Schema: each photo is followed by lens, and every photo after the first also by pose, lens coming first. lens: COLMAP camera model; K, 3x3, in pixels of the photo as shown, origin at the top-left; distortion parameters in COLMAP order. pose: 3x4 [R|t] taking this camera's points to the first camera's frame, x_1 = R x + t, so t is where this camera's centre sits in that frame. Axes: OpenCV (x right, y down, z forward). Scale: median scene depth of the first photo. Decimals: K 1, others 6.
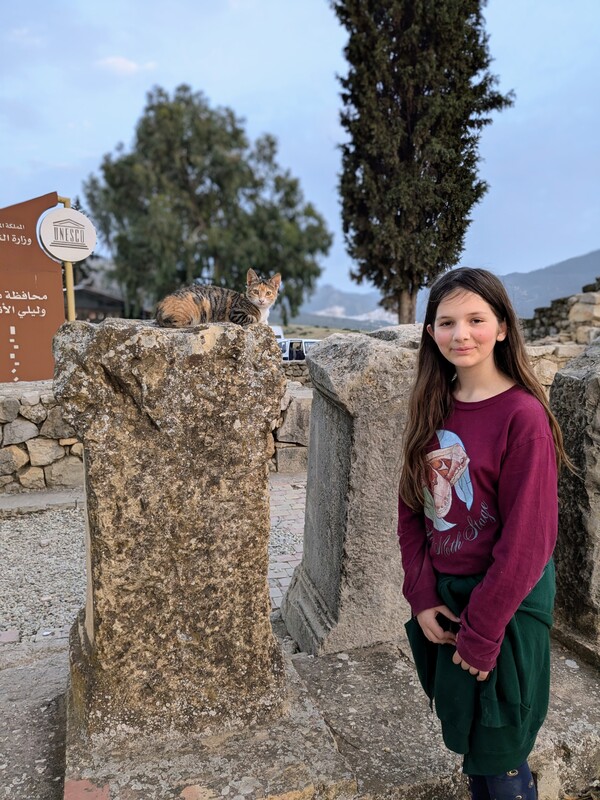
lens RADIAL K [[639.8, 0, 303.8], [0, 639.8, 399.3], [0, 0, 1]] dist [0.021707, -0.023725]
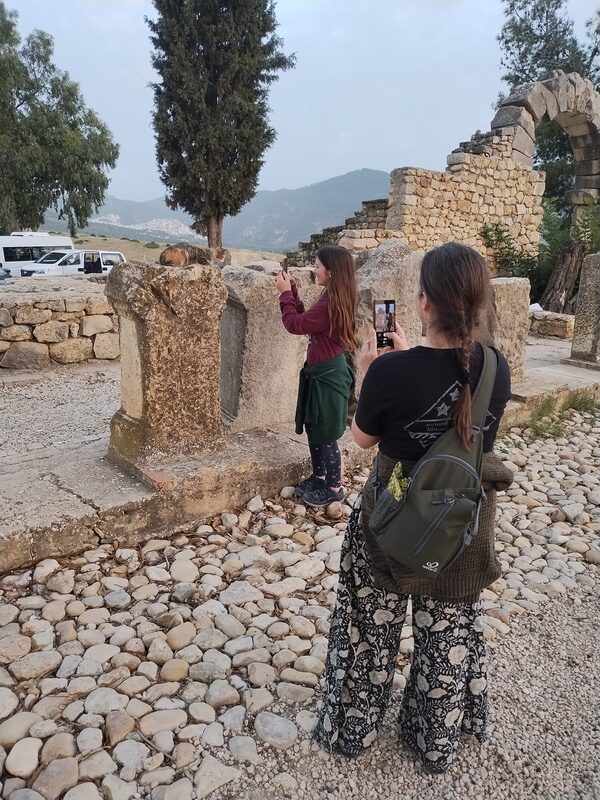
lens RADIAL K [[590.6, 0, 299.4], [0, 590.6, 399.7], [0, 0, 1]] dist [-0.062102, 0.013457]
pose [[0.943487, -0.053103, 0.327127, -0.068232], [0.002513, 0.988197, 0.153166, 0.003617], [-0.331399, -0.143688, 0.932485, -0.142321]]
